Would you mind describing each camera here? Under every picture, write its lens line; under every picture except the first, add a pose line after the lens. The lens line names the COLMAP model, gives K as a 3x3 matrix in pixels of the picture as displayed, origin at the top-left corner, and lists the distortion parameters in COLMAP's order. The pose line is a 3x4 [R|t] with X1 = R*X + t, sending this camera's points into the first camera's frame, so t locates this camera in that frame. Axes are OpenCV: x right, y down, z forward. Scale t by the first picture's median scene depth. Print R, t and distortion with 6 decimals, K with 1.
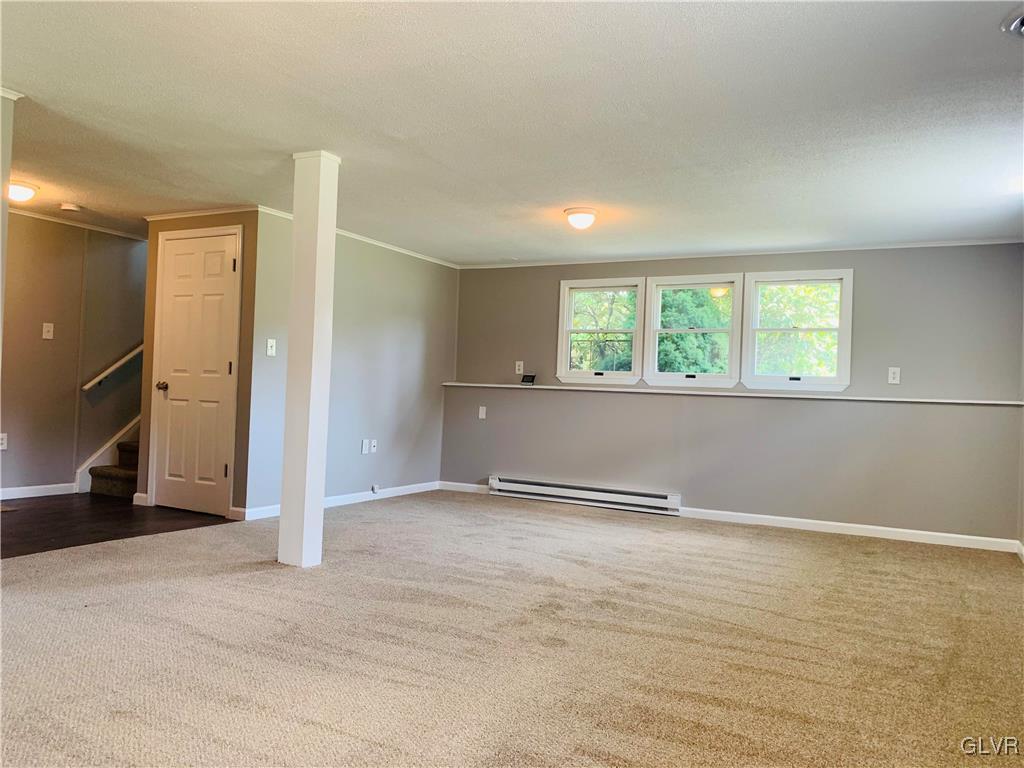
lens RADIAL K [[787.0, 0, 512.7], [0, 787.0, 374.1], [0, 0, 1]] dist [0.040103, -0.063458]
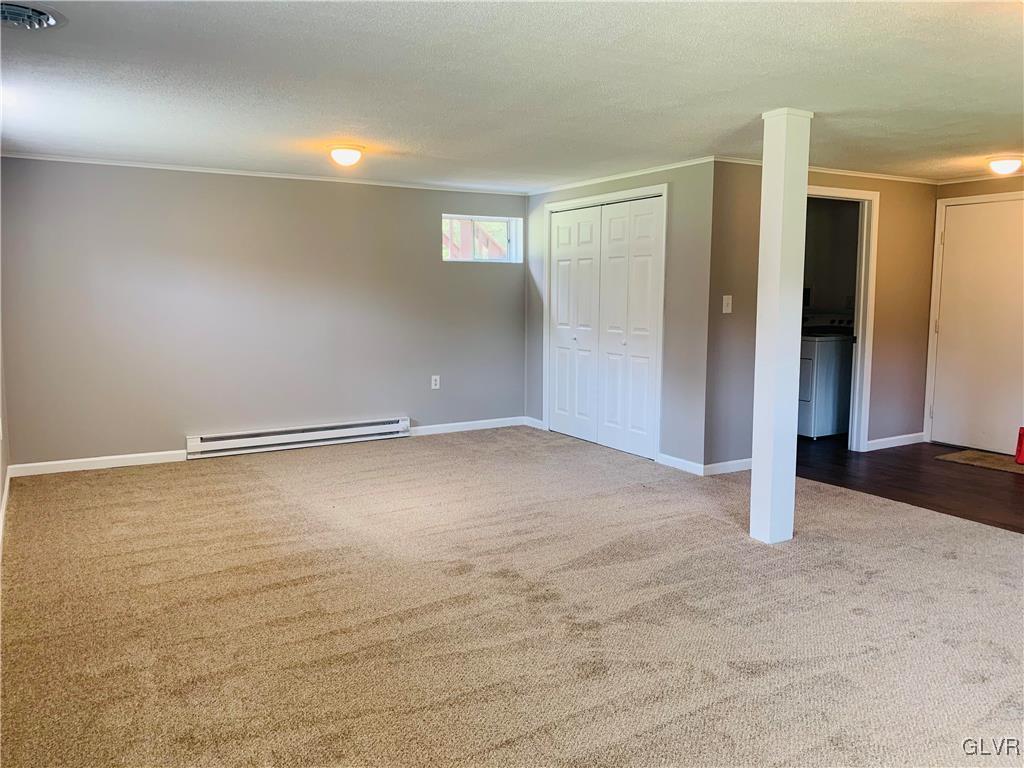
lens RADIAL K [[787.0, 0, 512.7], [0, 787.0, 374.1], [0, 0, 1]] dist [0.040103, -0.063458]
pose [[-0.511769, 0.060310, -0.857004, 0.927601], [-0.008029, 0.997154, 0.074967, -0.047769], [0.859086, 0.045247, -0.509828, 1.535191]]
